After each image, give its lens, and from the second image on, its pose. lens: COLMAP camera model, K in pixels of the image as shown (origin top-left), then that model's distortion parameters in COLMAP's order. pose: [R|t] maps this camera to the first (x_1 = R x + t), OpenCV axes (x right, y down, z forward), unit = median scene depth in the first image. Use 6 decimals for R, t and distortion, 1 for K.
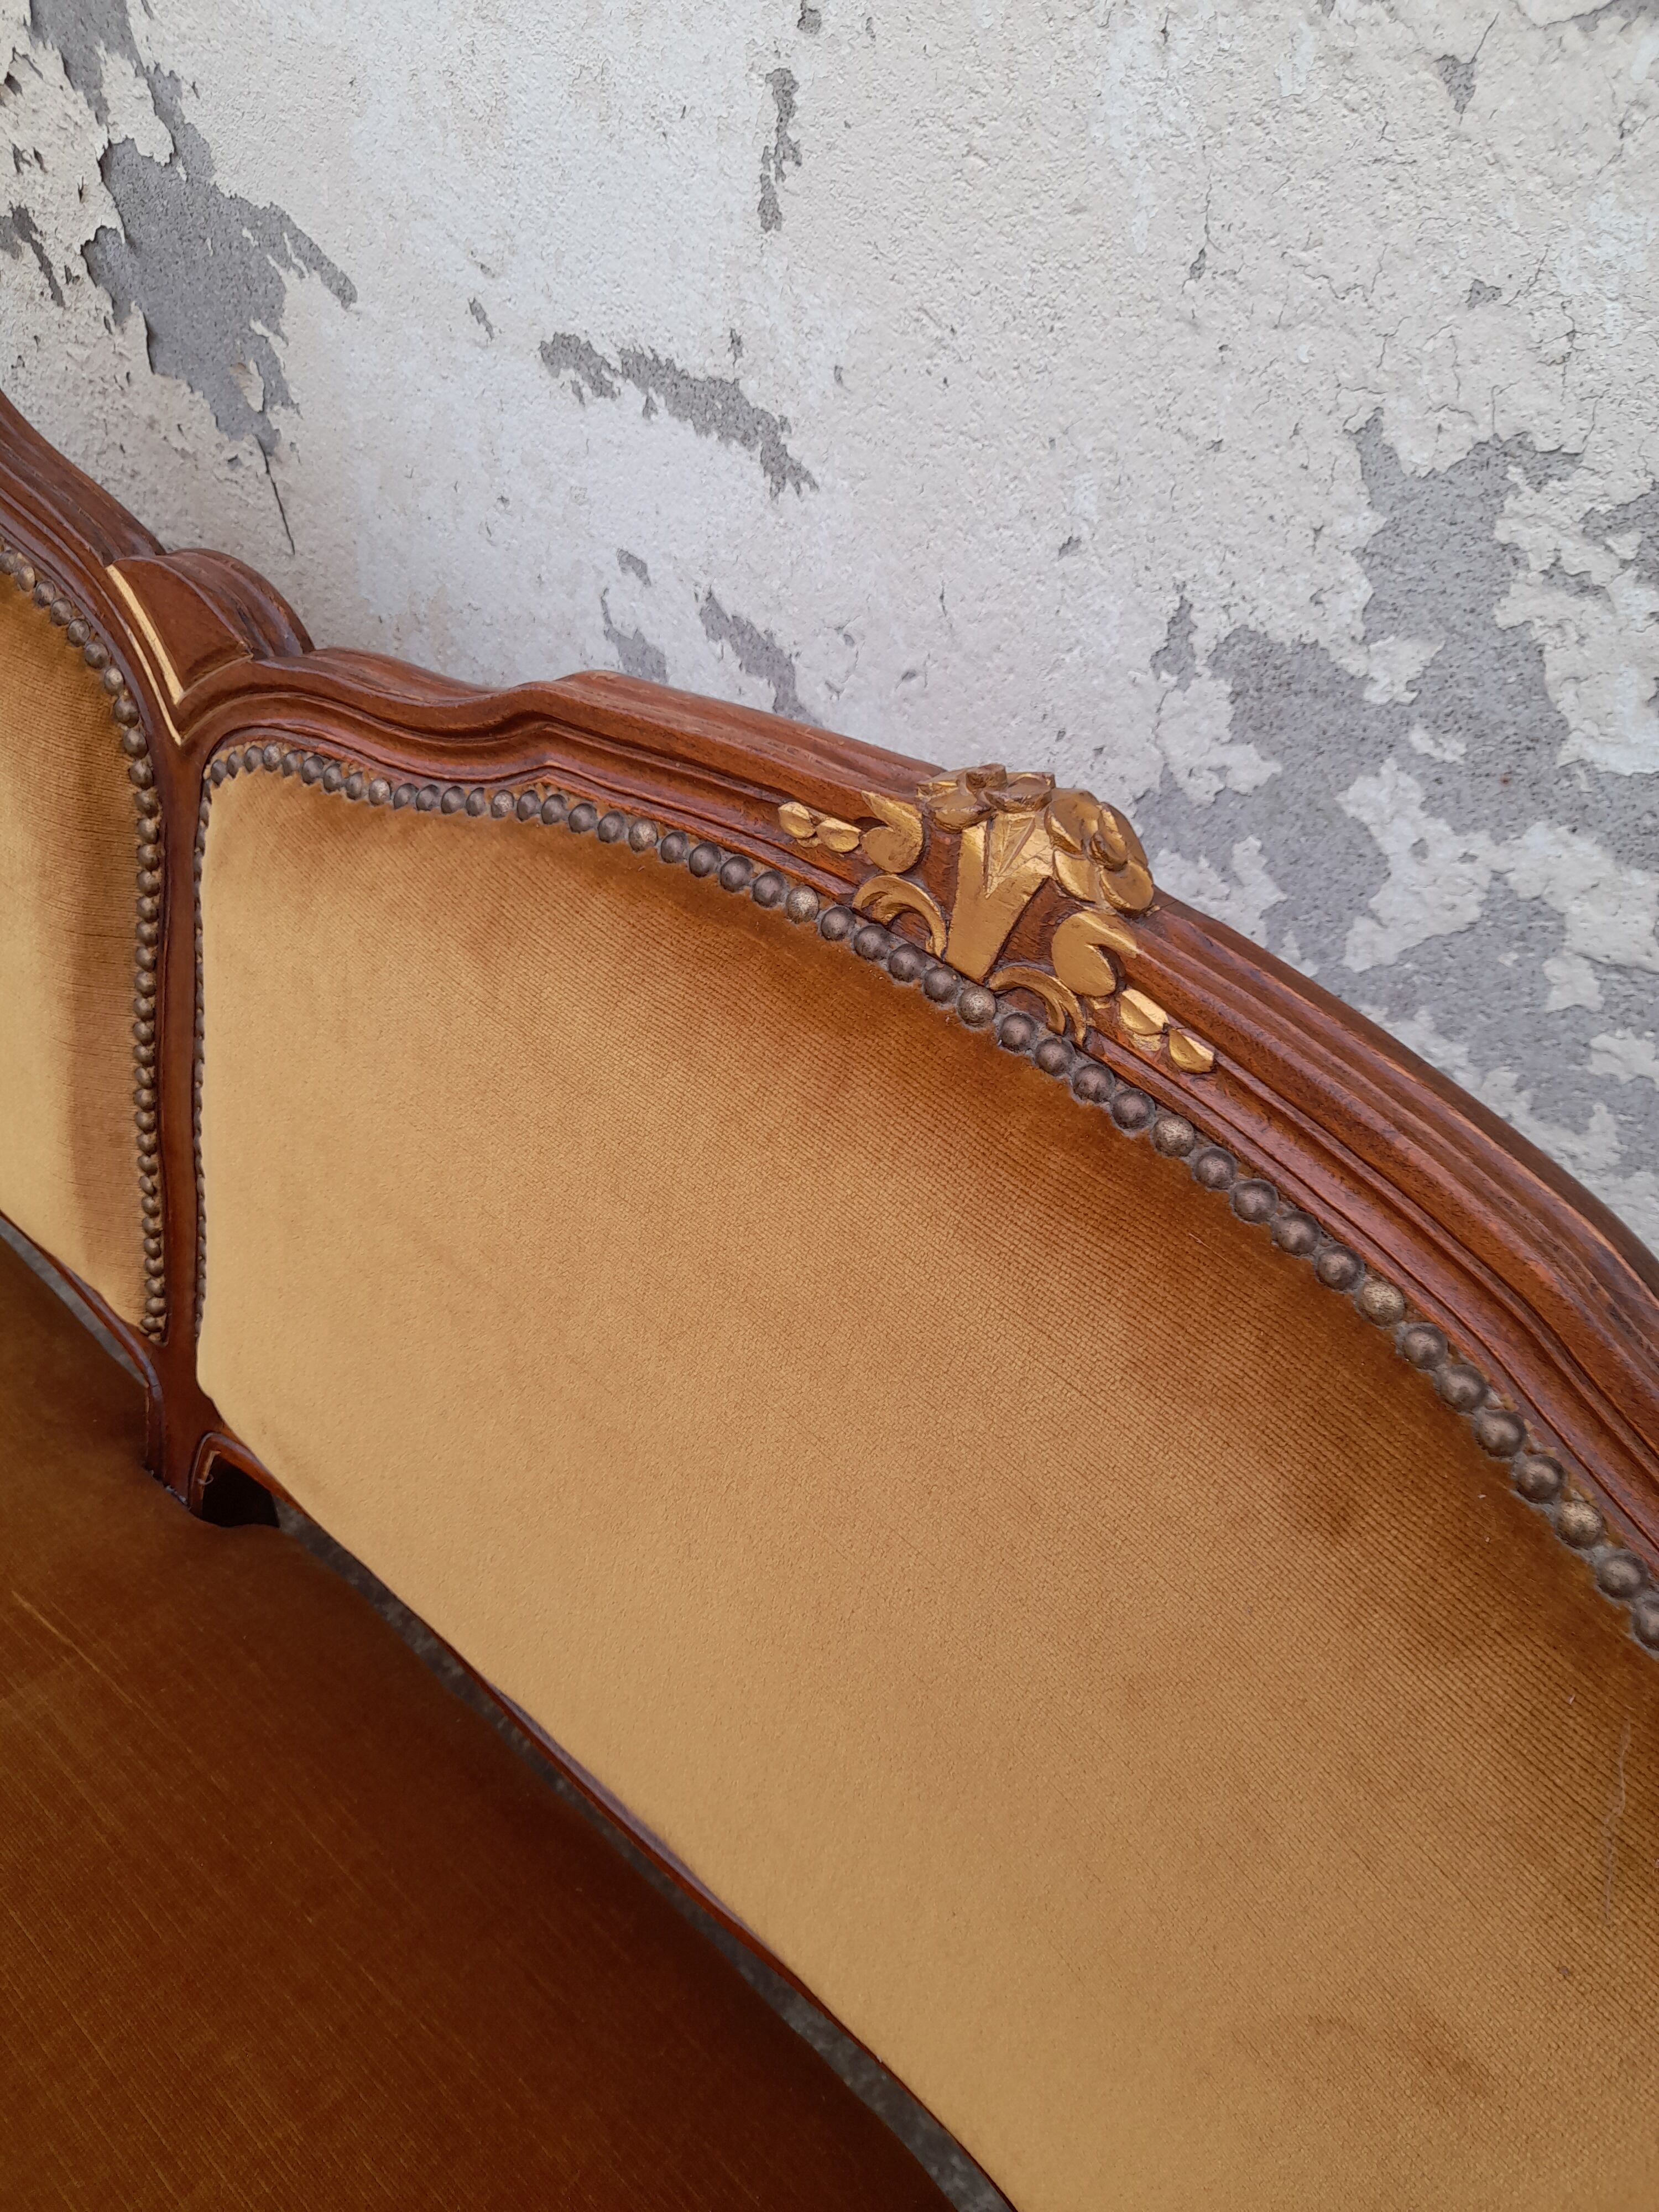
lens RADIAL K [[1662.2, 0, 774.8], [0, 1662.2, 1102.9], [0, 0, 1]] dist [0.031437, -0.027545]
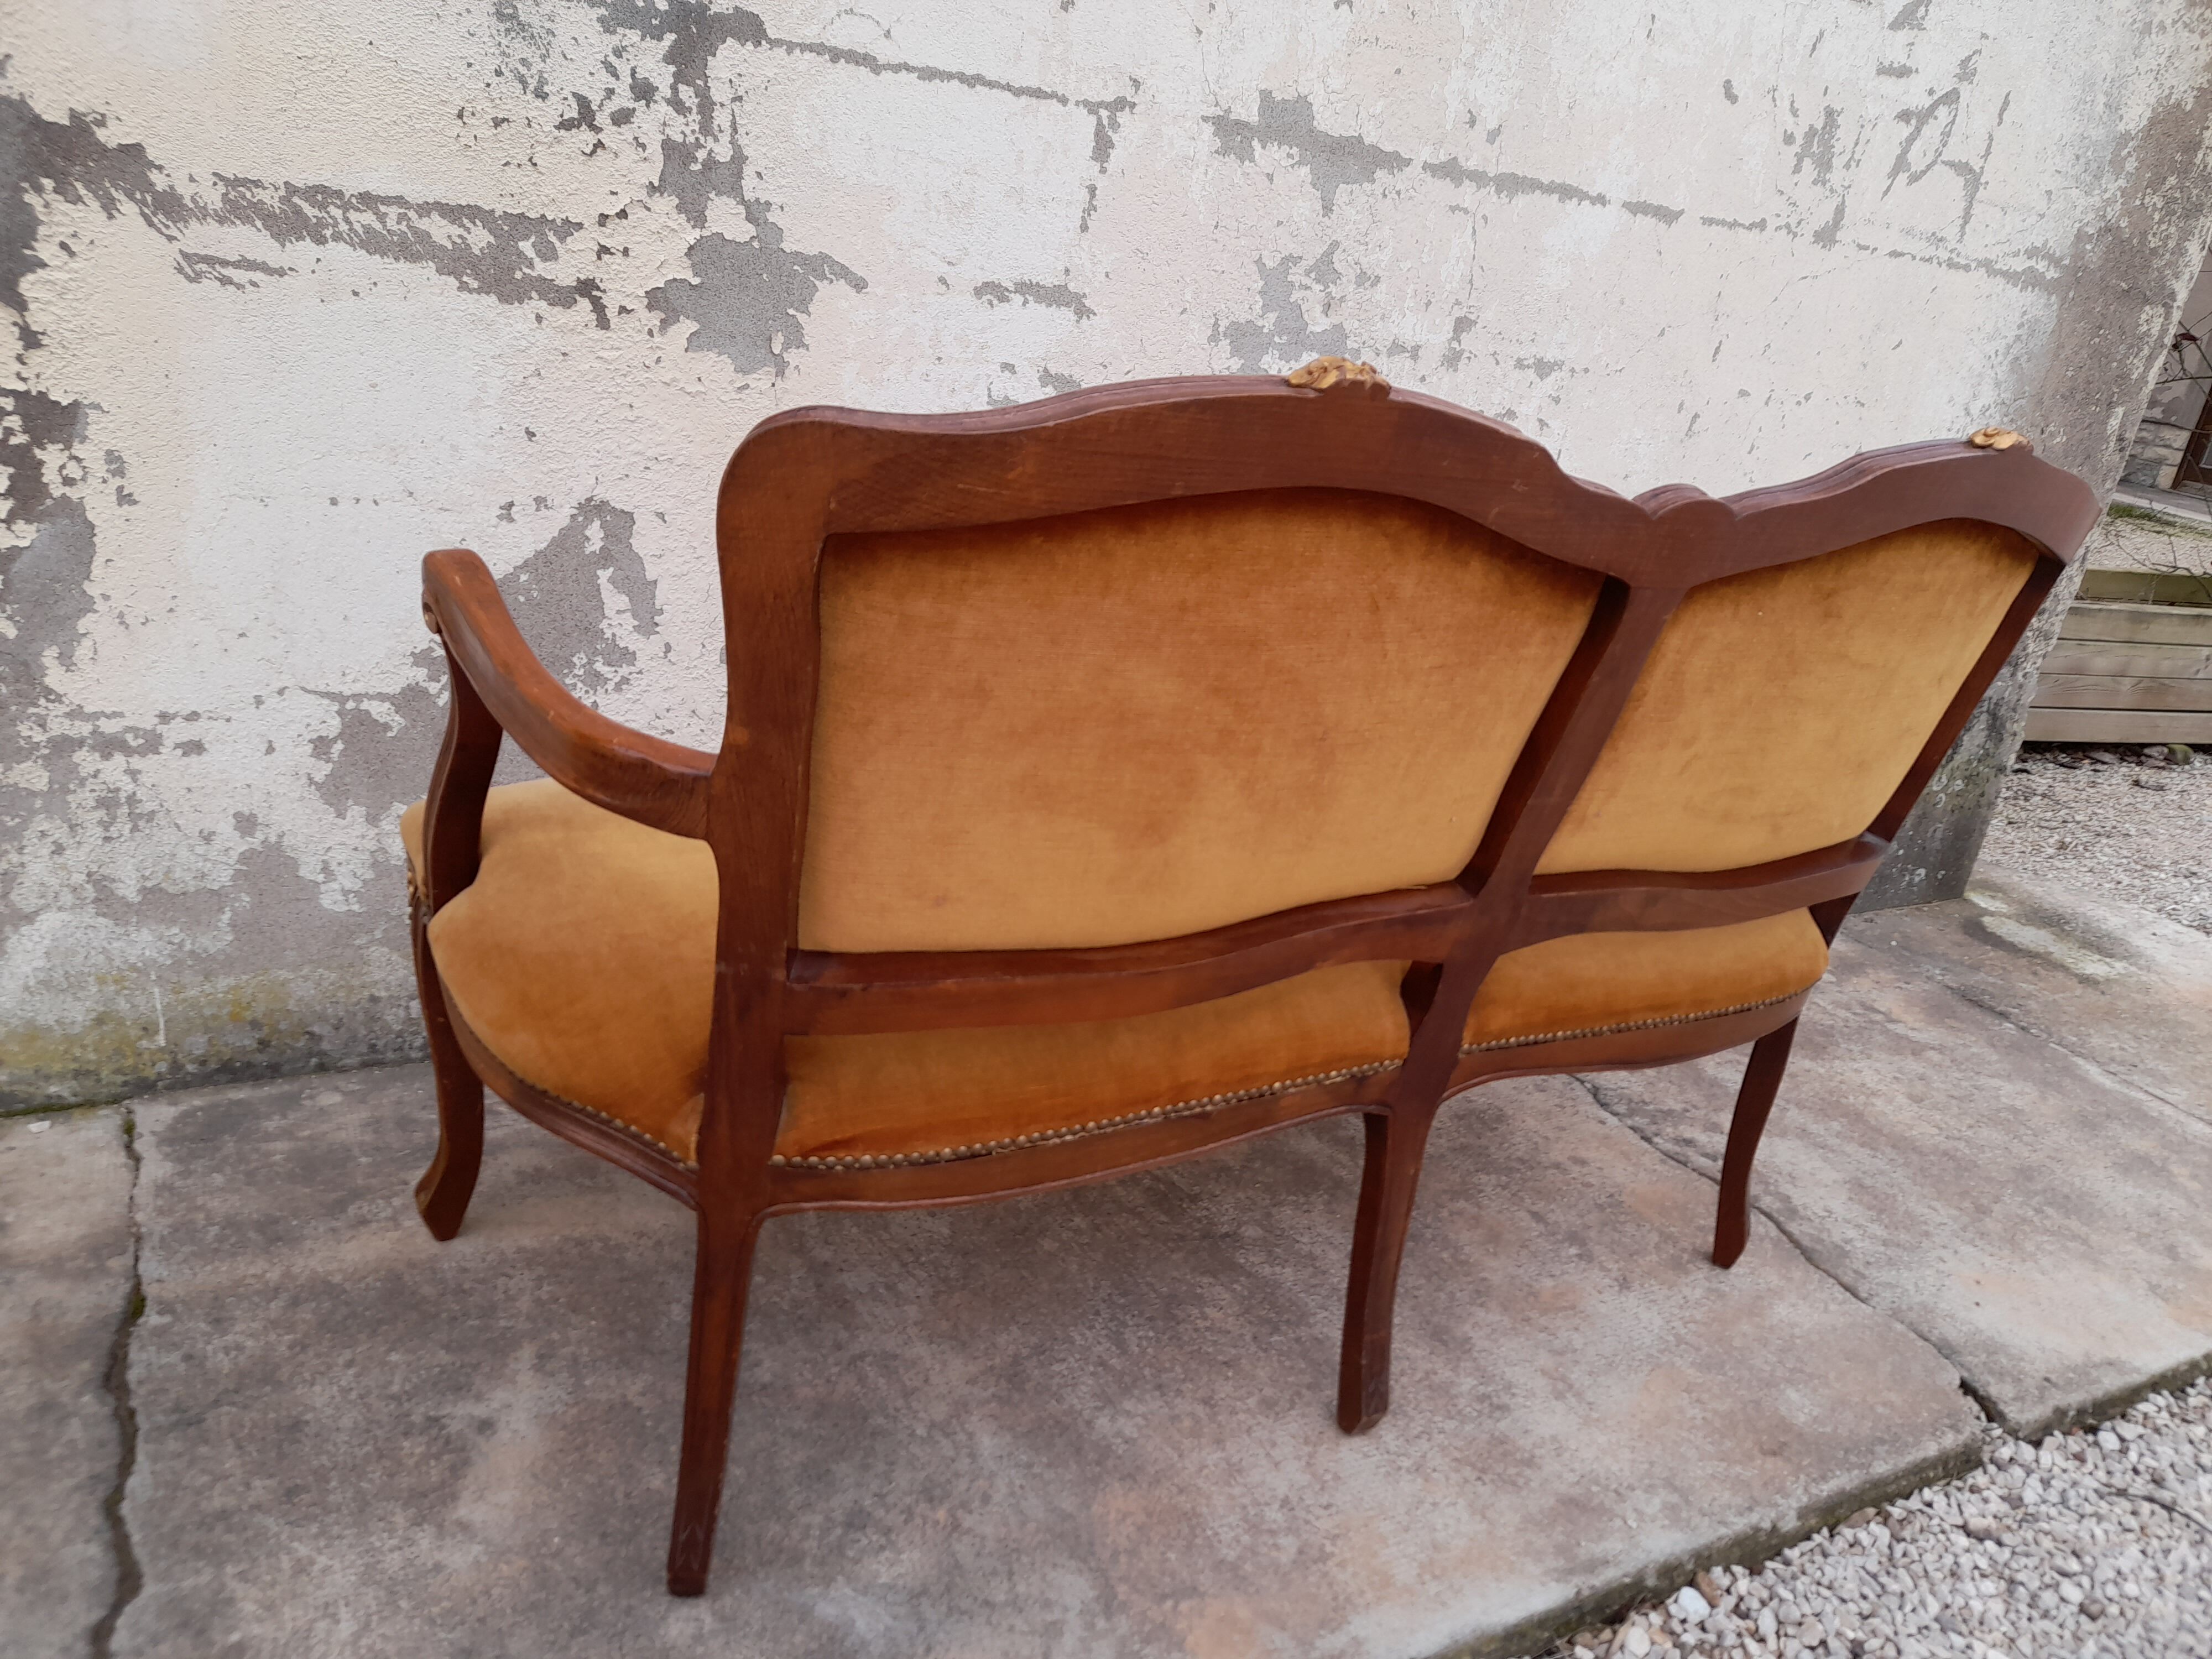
lens RADIAL K [[1662.2, 0, 1121.5], [0, 1662.2, 823.6], [0, 0, 1]] dist [0.031437, -0.027545]
pose [[0.375492, -0.307753, 0.874239, -3.151626], [0.546717, 0.835222, 0.059198, 0.263961], [-0.748402, 0.455733, 0.481873, -0.055526]]
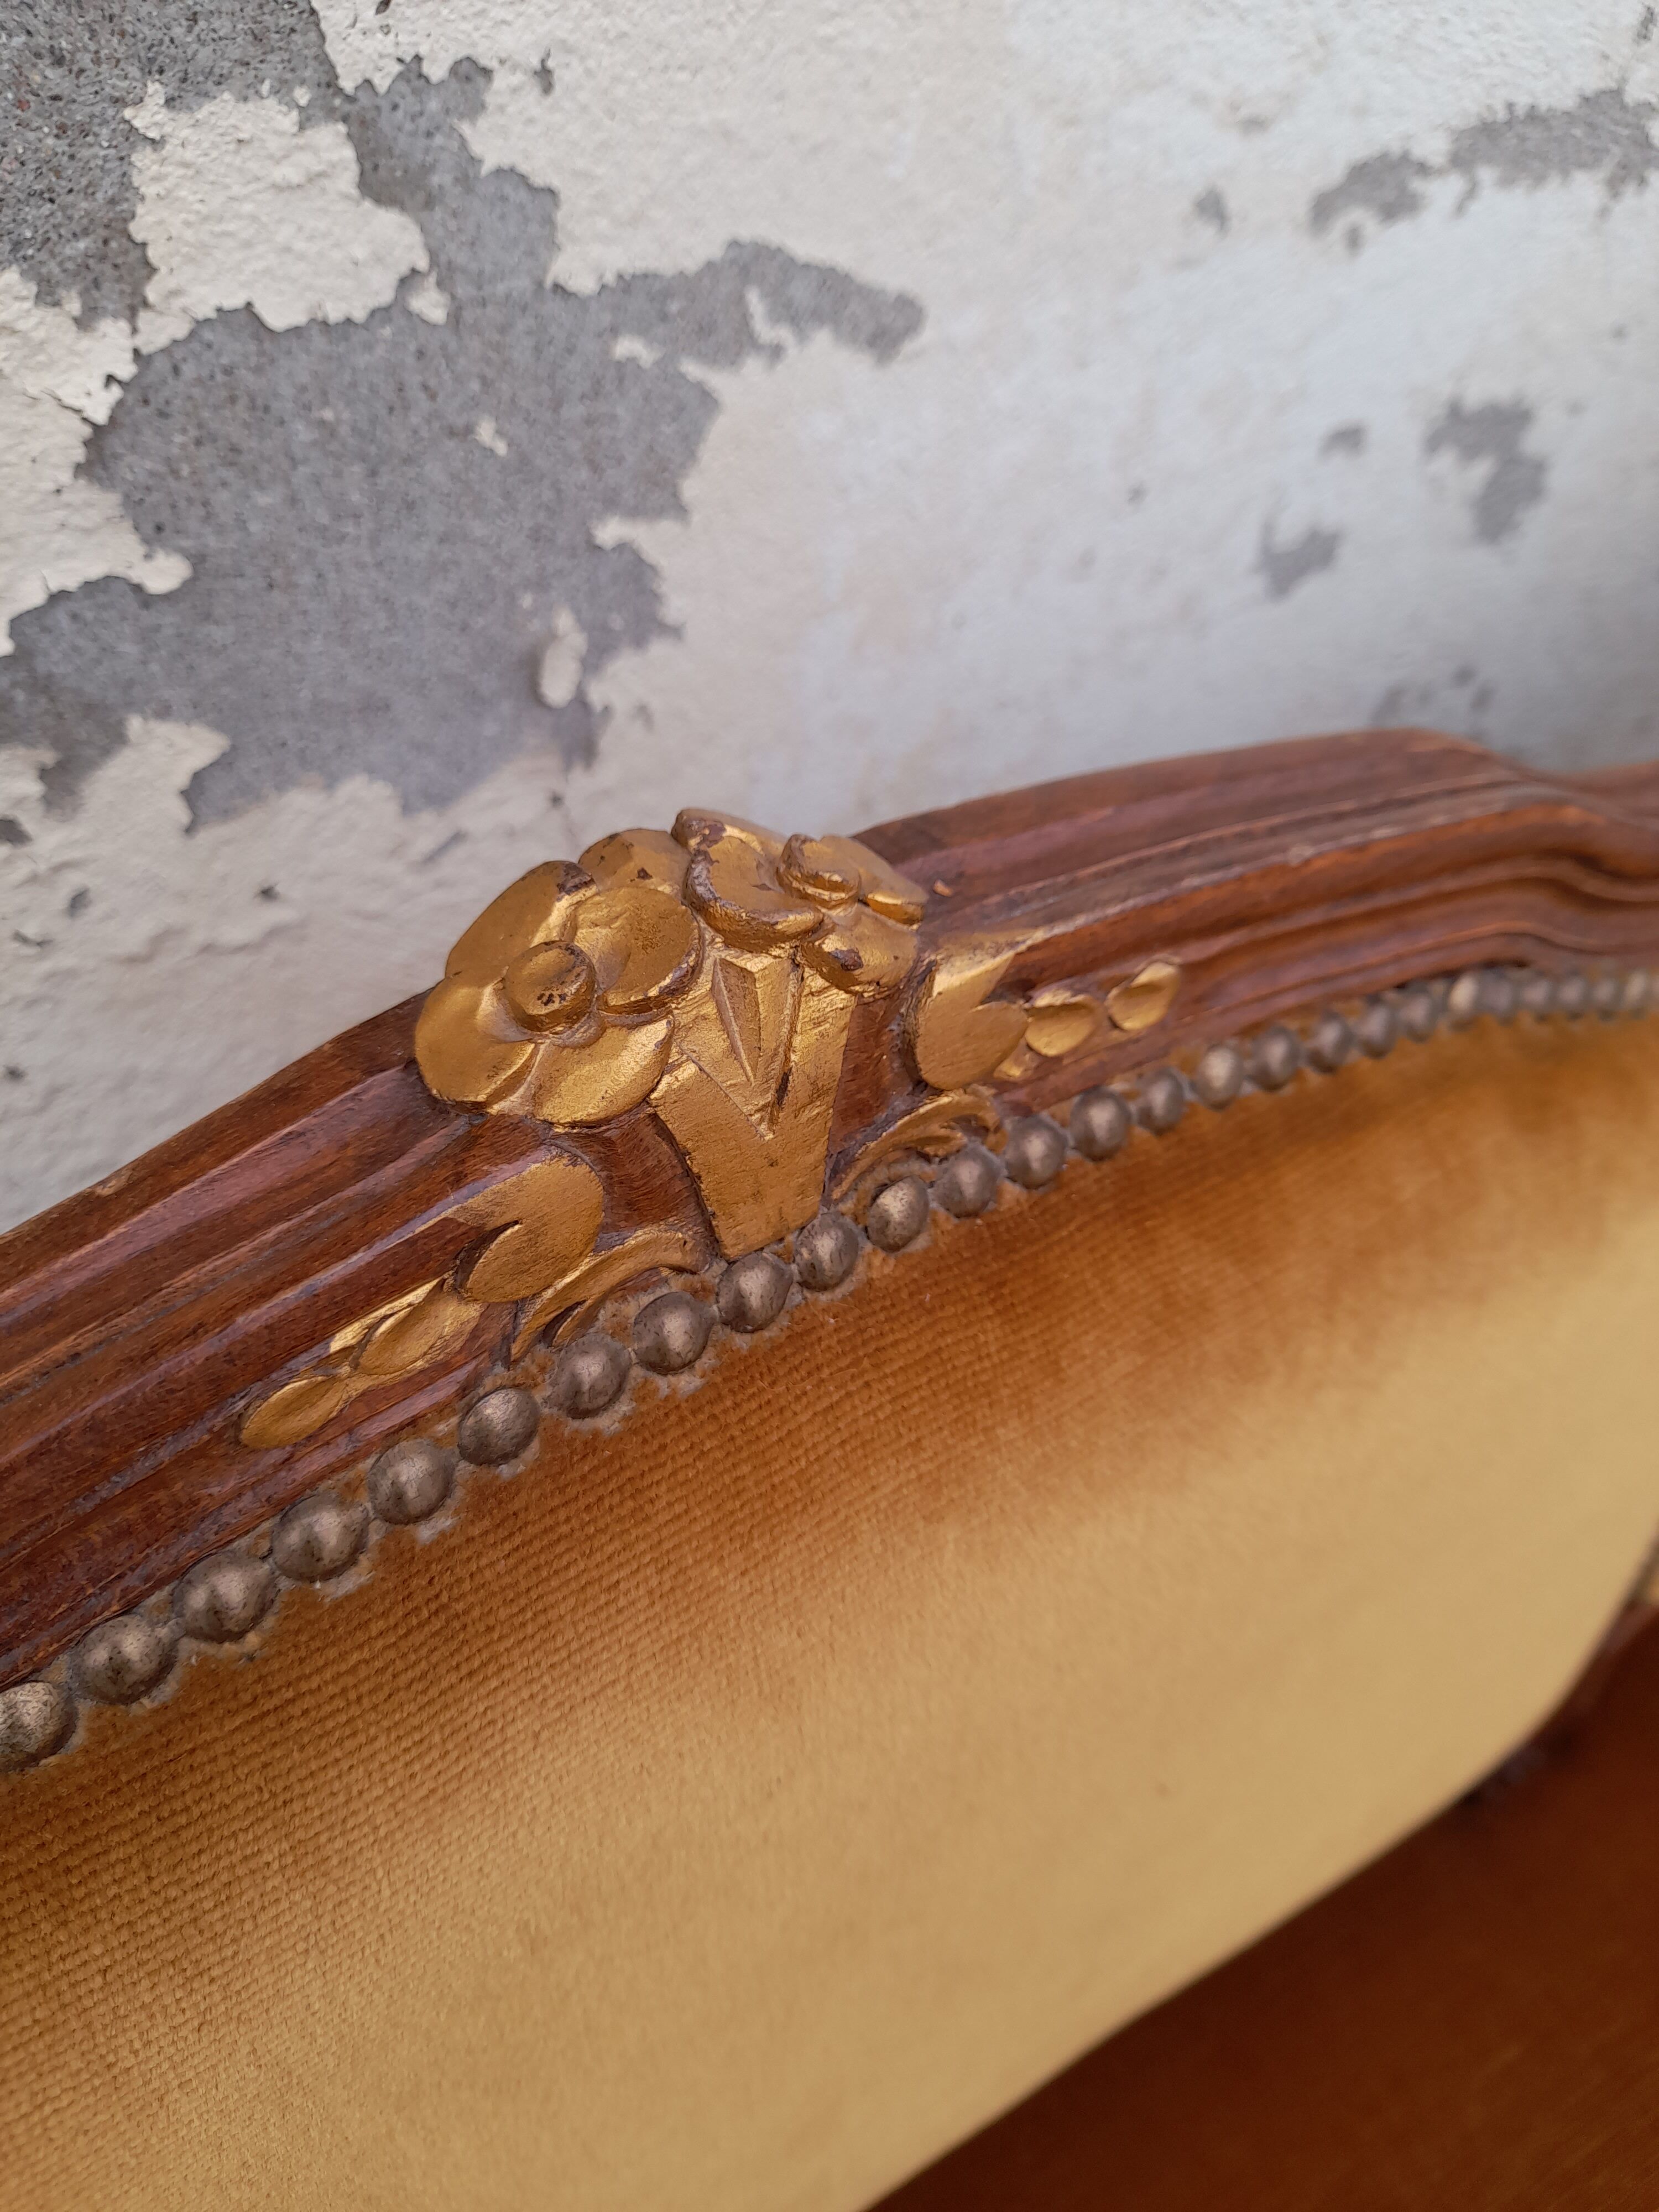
lens RADIAL K [[1747.1, 0, 810.8], [0, 1747.1, 1124.5], [0, 0, 1]] dist [-0.031562, 0.023867]
pose [[0.290341, -0.759804, 0.581722, -0.998213], [0.586748, 0.621576, 0.519009, -0.827787], [-0.755929, 0.190634, 0.626282, 0.982095]]
